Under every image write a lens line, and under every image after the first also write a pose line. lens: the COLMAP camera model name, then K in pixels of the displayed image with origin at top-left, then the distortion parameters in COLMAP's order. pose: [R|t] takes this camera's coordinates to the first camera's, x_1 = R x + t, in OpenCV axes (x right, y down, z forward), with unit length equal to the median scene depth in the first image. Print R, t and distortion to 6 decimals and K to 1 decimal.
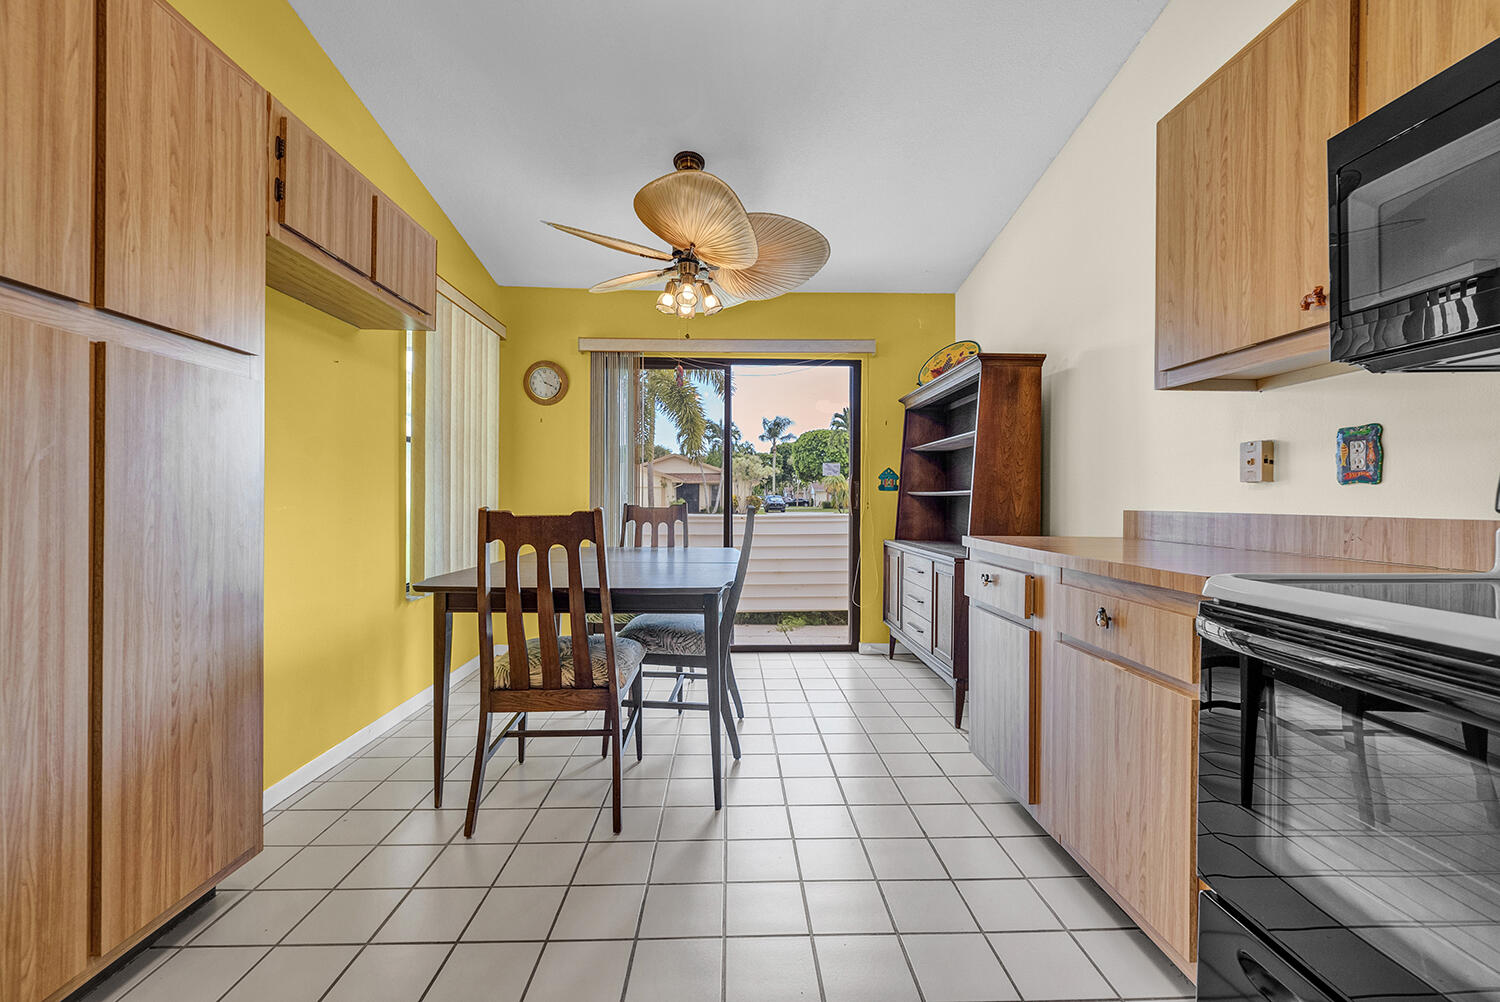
lens RADIAL K [[610.9, 0, 753.0], [0, 610.9, 497.7], [0, 0, 1]] dist [-0.000480, 0.000372]
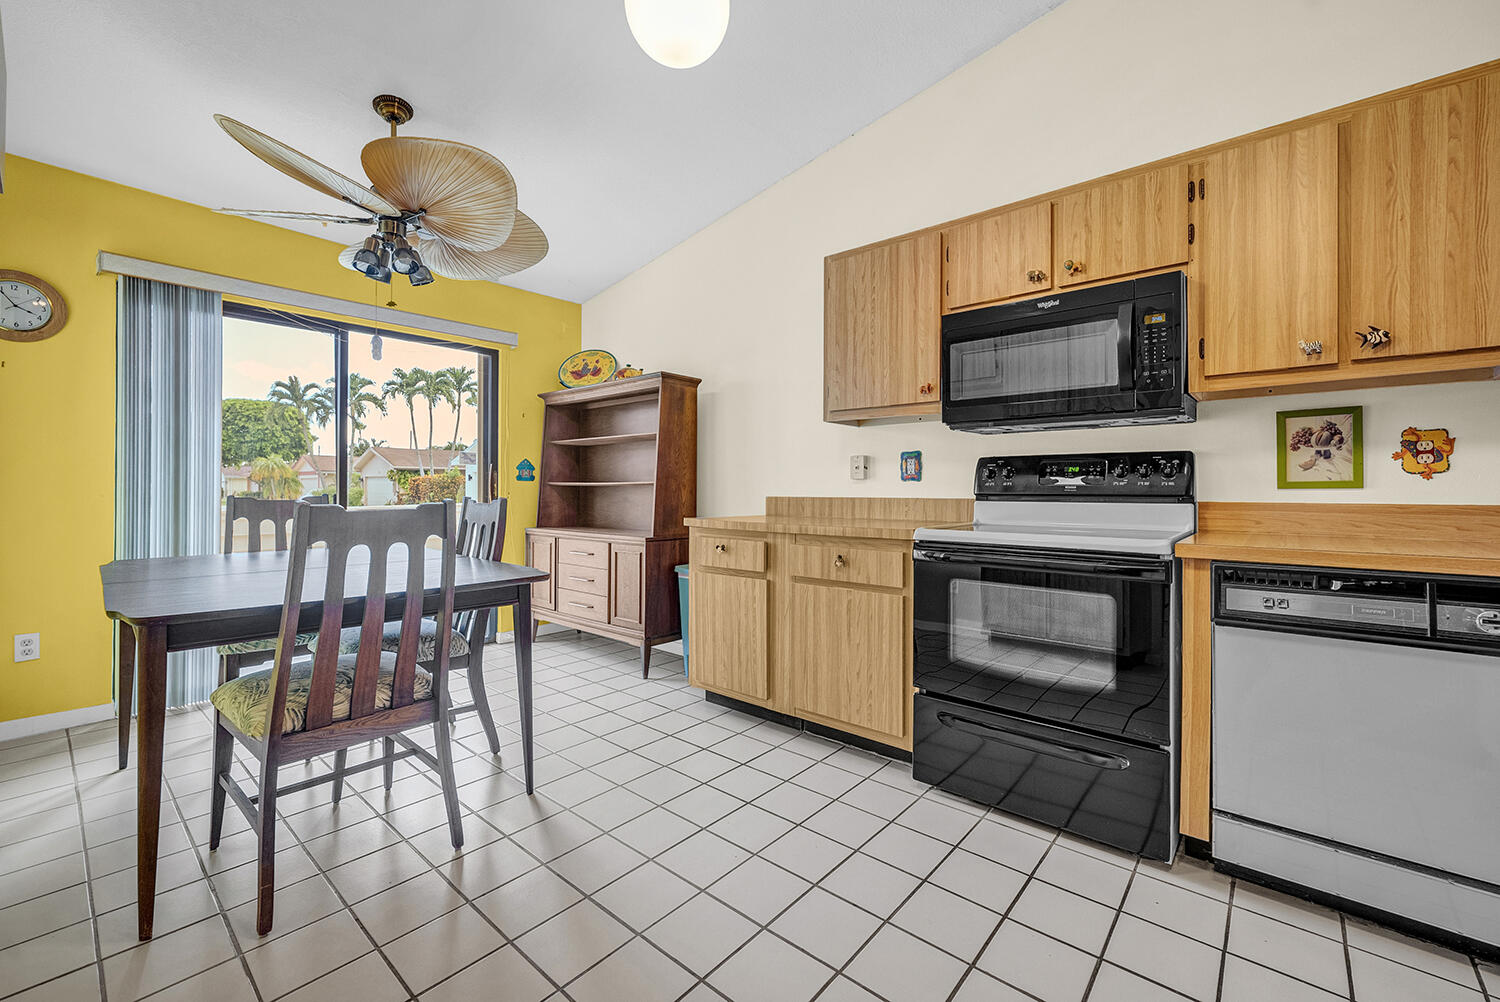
lens RADIAL K [[612.5, 0, 748.1], [0, 612.5, 485.0], [0, 0, 1]] dist [-0.001086, -0.000105]
pose [[0.682308, 0.002925, 0.731059, -0.653694], [-0.000784, 0.999994, -0.003270, -0.003029], [-0.731064, 0.001658, 0.682307, 0.040989]]
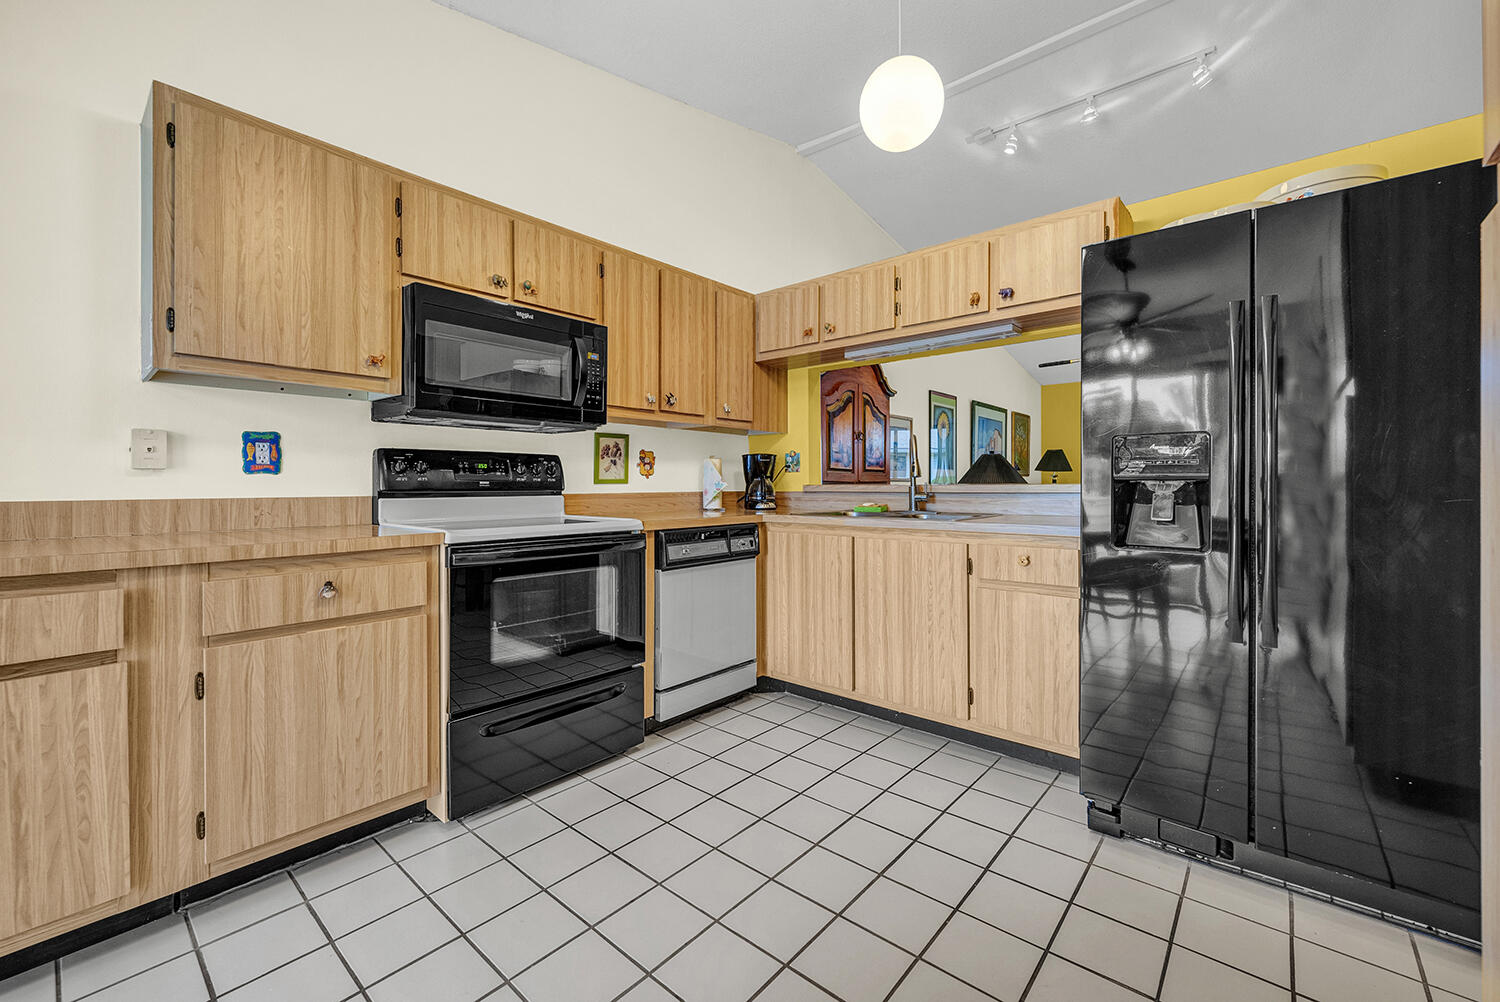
lens RADIAL K [[612.5, 0, 748.1], [0, 612.5, 485.0], [0, 0, 1]] dist [-0.001086, -0.000105]
pose [[-0.729767, -0.001956, 0.683693, -0.624613], [-0.001052, 0.999998, 0.001737, -0.001066], [-0.683695, 0.000548, -0.729768, 1.047552]]
